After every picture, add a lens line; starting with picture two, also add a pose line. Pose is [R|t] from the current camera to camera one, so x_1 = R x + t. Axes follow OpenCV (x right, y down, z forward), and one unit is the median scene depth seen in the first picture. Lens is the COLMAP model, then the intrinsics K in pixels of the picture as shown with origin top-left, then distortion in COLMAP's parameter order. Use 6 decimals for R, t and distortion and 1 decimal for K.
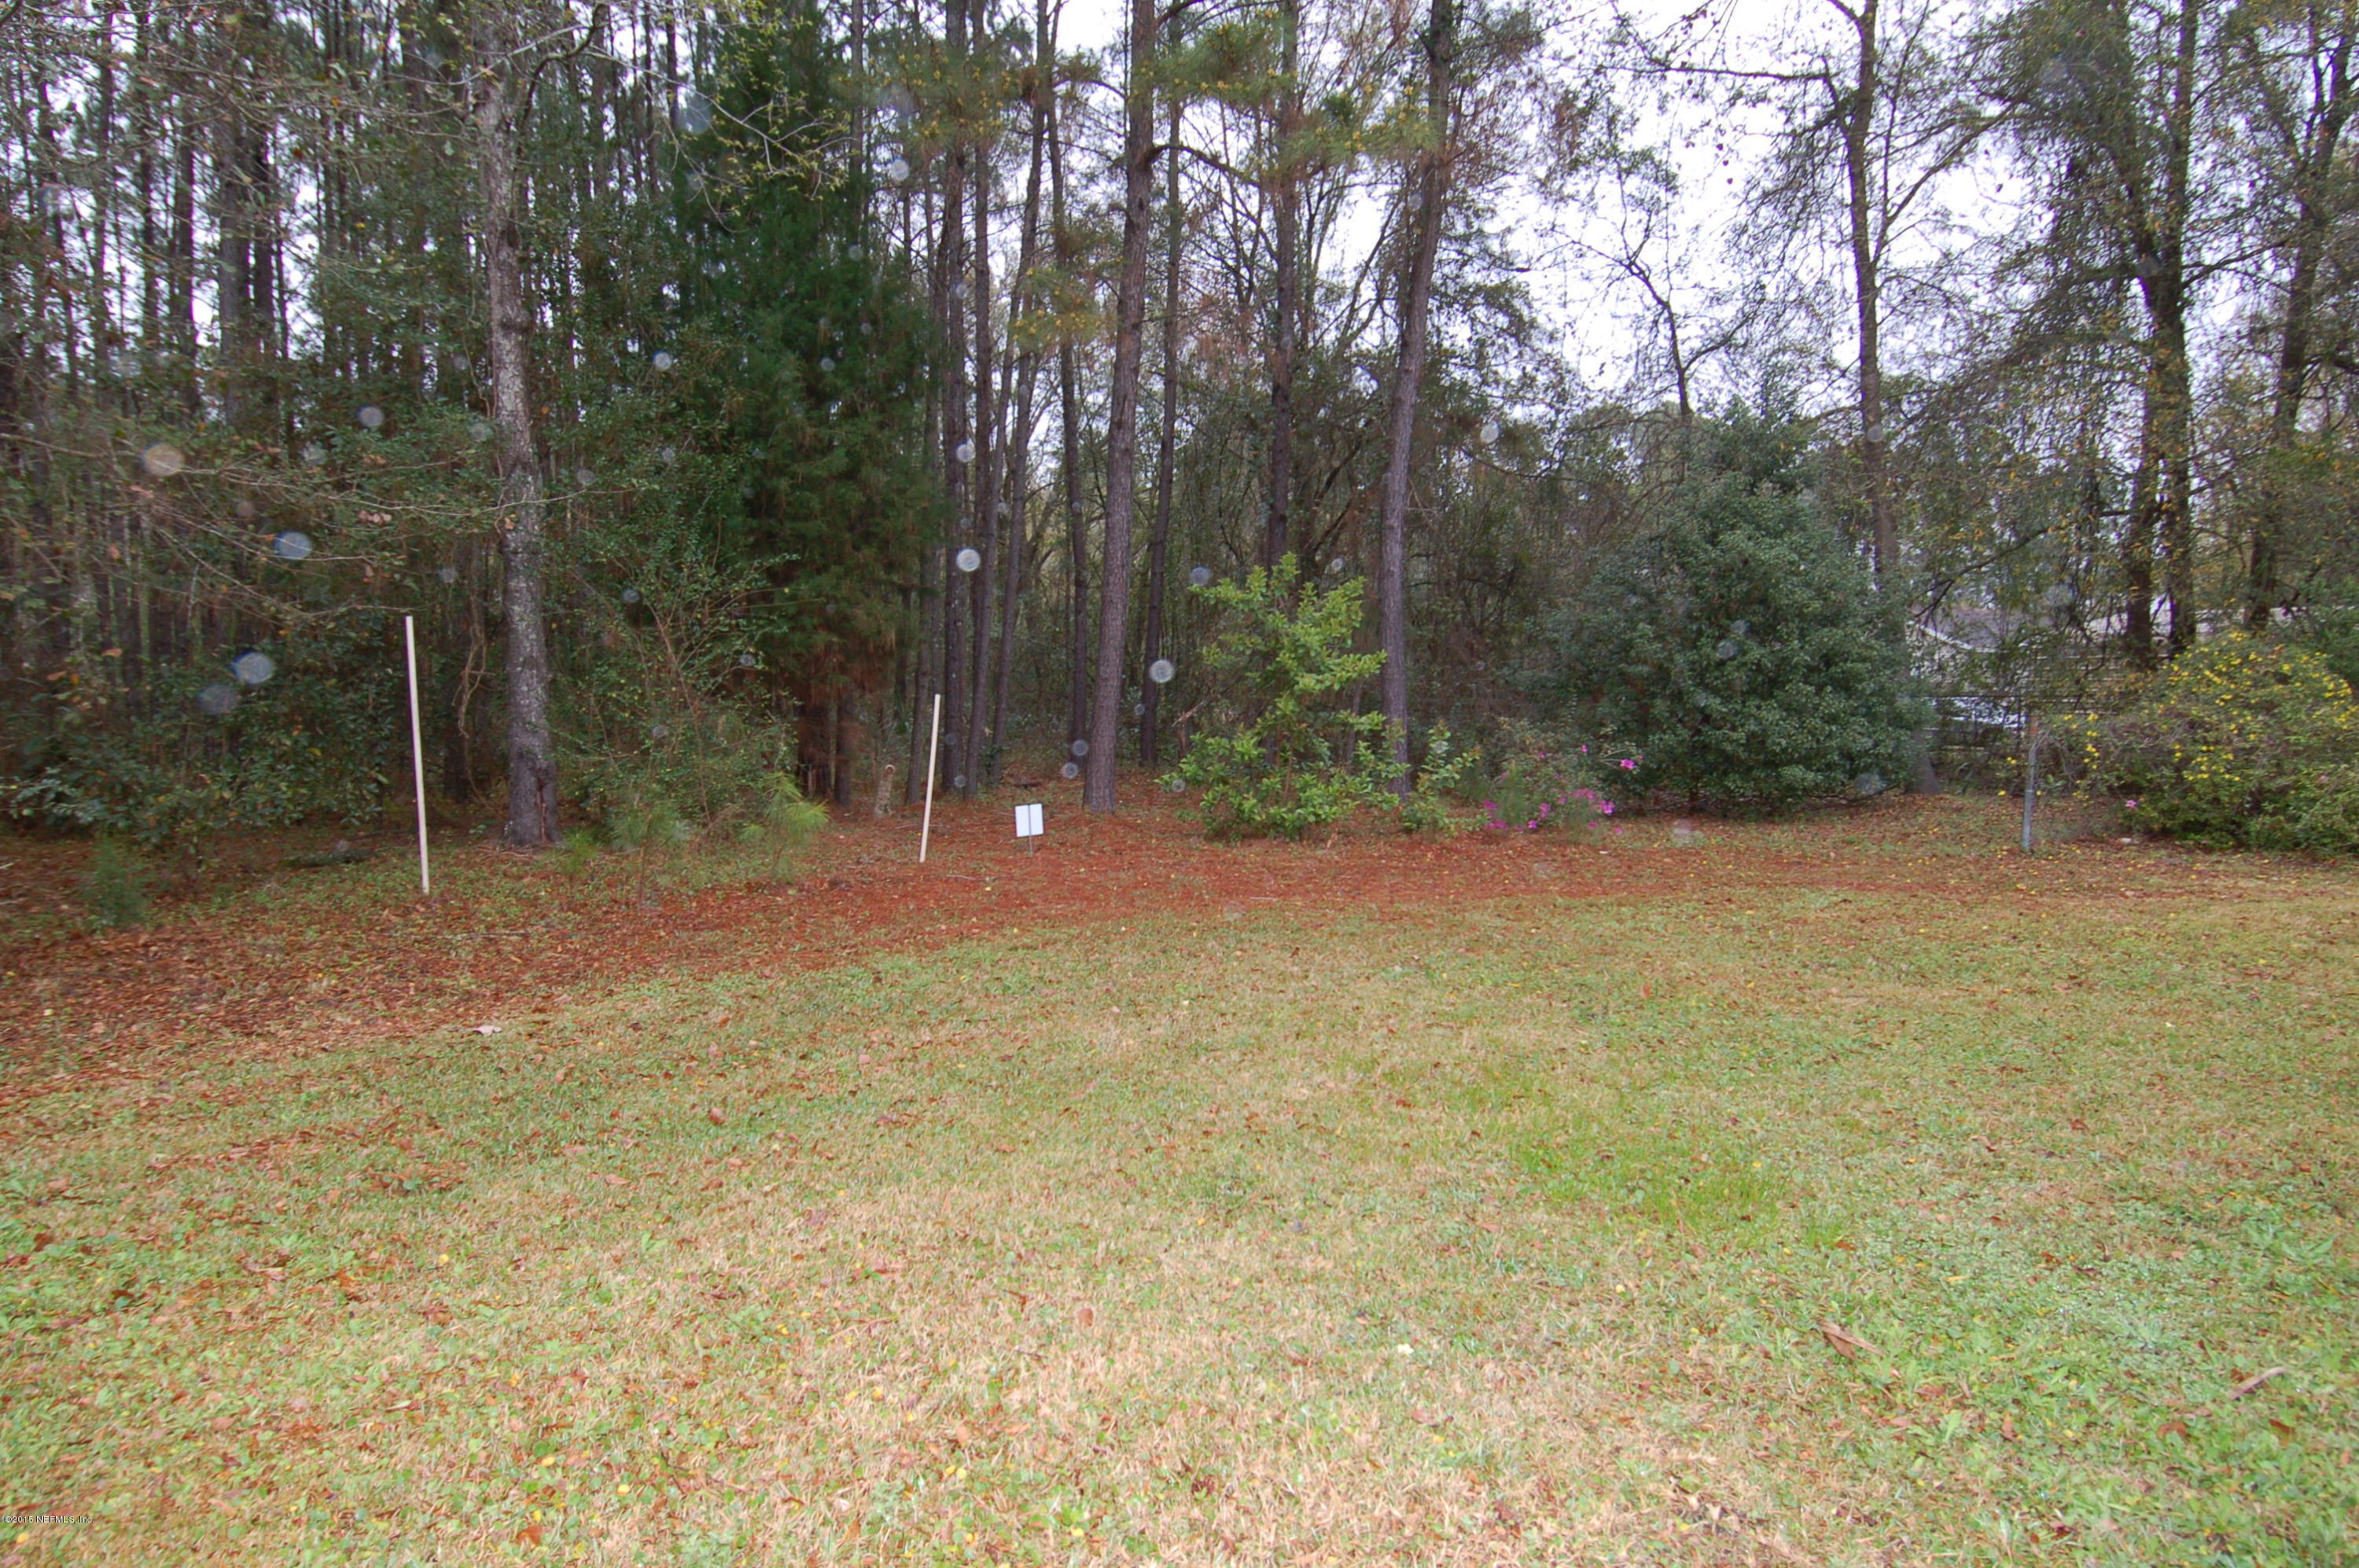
lens RADIAL K [[1420.3, 0, 1163.6], [0, 1420.3, 799.0], [0, 0, 1]] dist [0.045848, -0.003918]
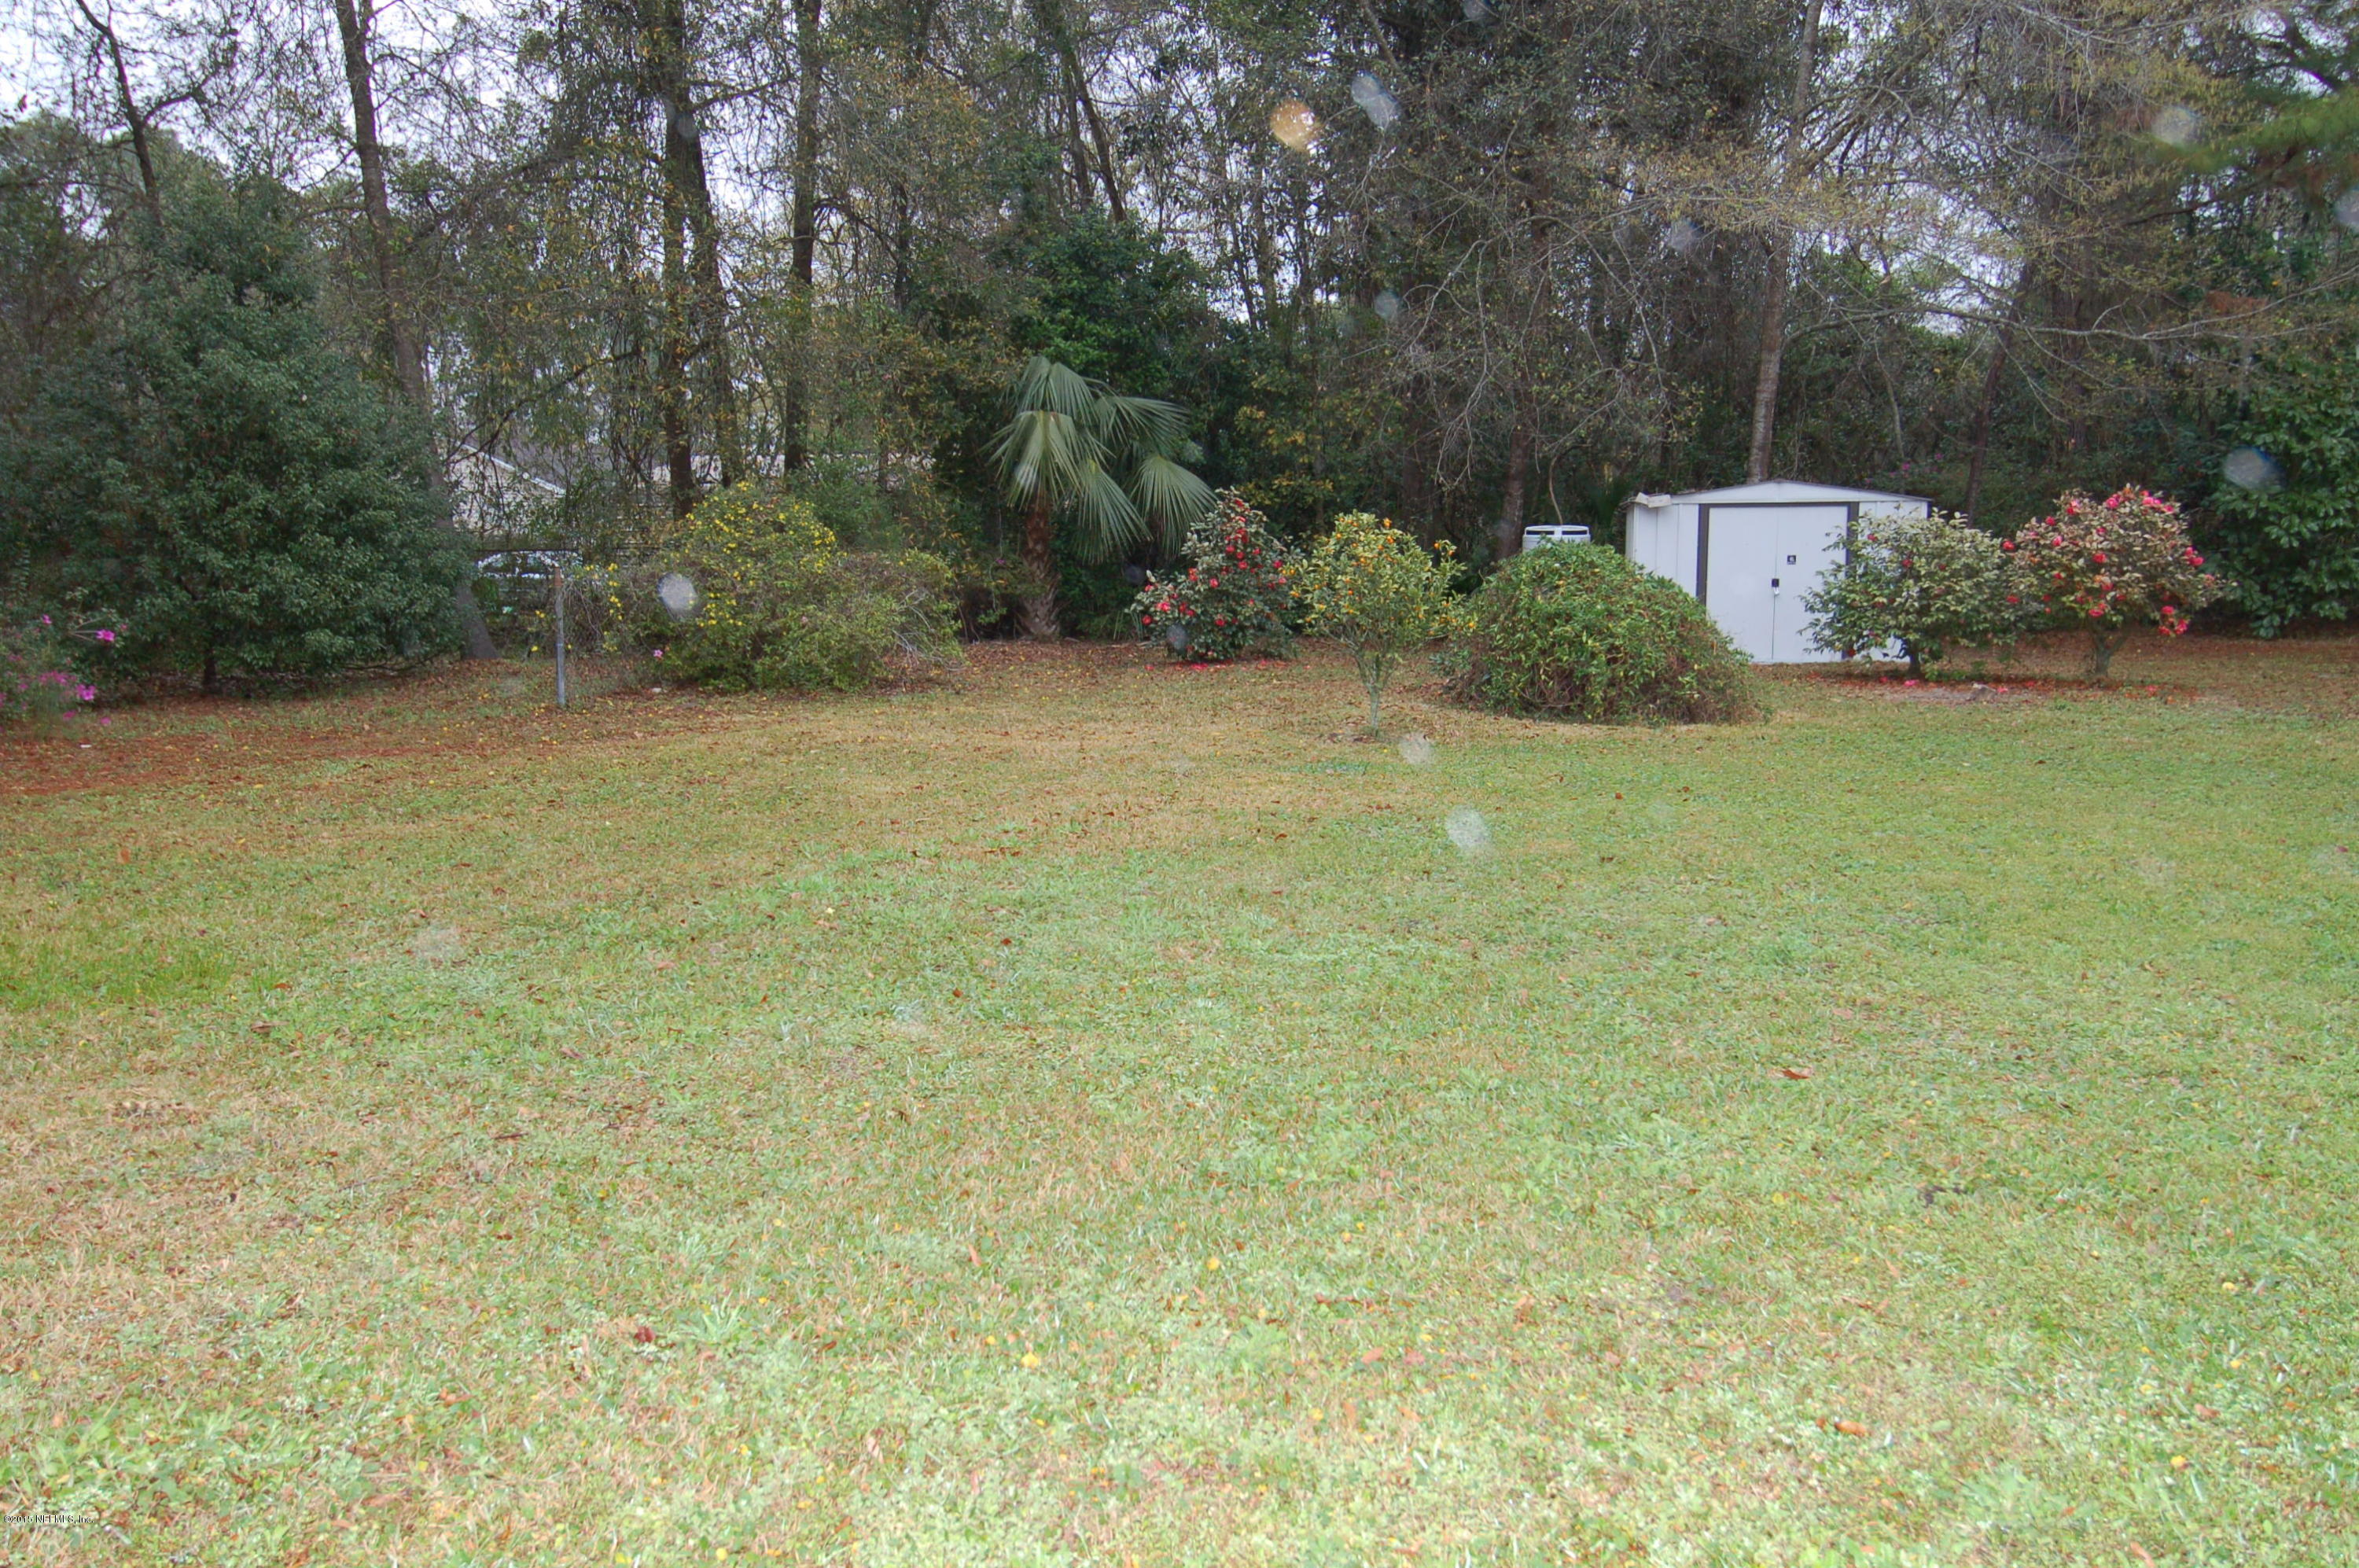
lens RADIAL K [[1866.1, 0, 1168.4], [0, 1866.1, 785.6], [0, 0, 1]] dist [0.016184, -0.034588]
pose [[0.683379, -0.107060, 0.722171, -0.031421], [0.069308, 0.994235, 0.081807, 0.012690], [-0.726766, -0.005853, 0.686860, -0.138482]]
